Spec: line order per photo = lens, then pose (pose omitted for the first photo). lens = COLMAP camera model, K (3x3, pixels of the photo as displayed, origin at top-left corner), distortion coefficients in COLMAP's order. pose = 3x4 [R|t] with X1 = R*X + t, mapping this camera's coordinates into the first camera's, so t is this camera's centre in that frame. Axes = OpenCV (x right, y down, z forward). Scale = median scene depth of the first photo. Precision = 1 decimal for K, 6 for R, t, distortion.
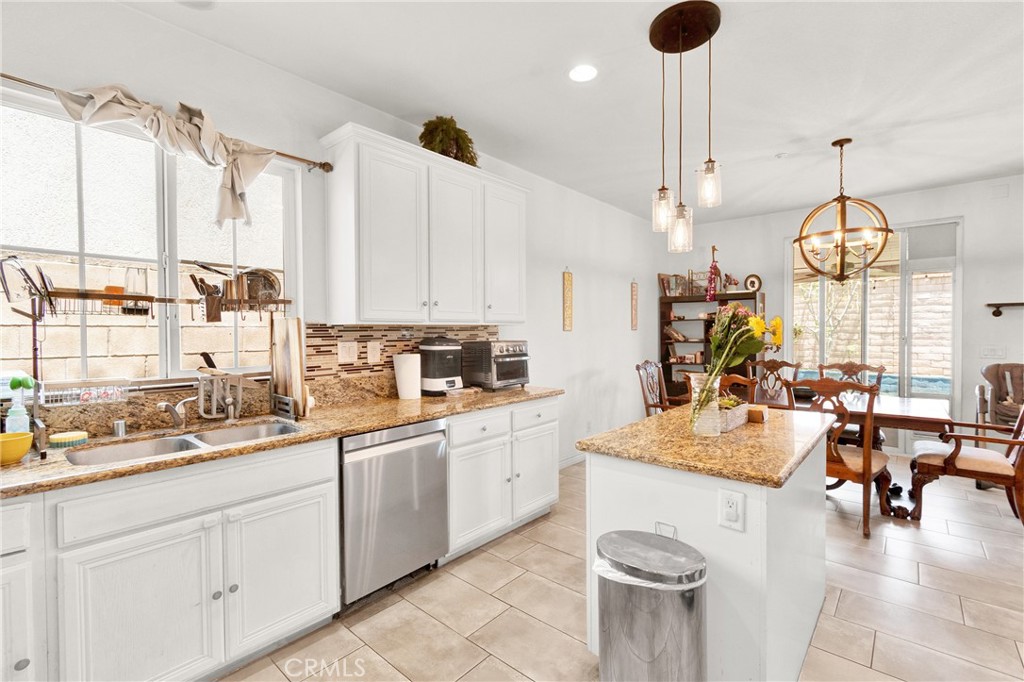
lens RADIAL K [[463.1, 0, 522.2], [0, 463.1, 340.5], [0, 0, 1]] dist [0.001298, 0.000032]
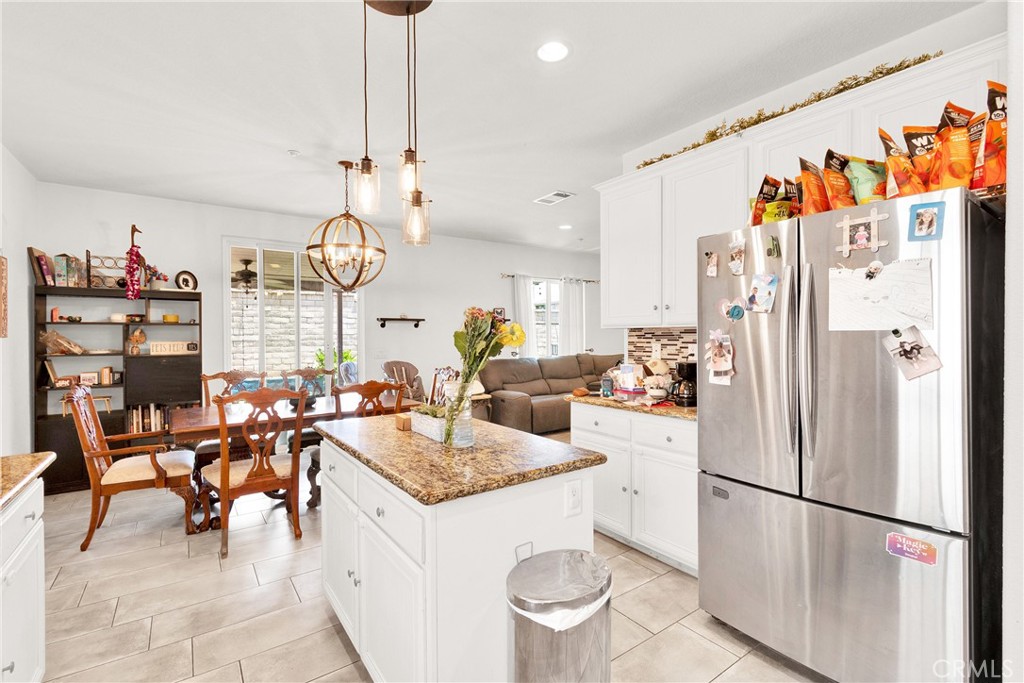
lens RADIAL K [[463.1, 0, 520.3], [0, 463.1, 336.7], [0, 0, 1]] dist [0.001298, 0.000032]
pose [[0.232429, 0.002583, 0.972610, -0.169997], [0.025262, 0.999643, -0.008692, -0.002102], [-0.972285, 0.026590, 0.232280, 0.226885]]
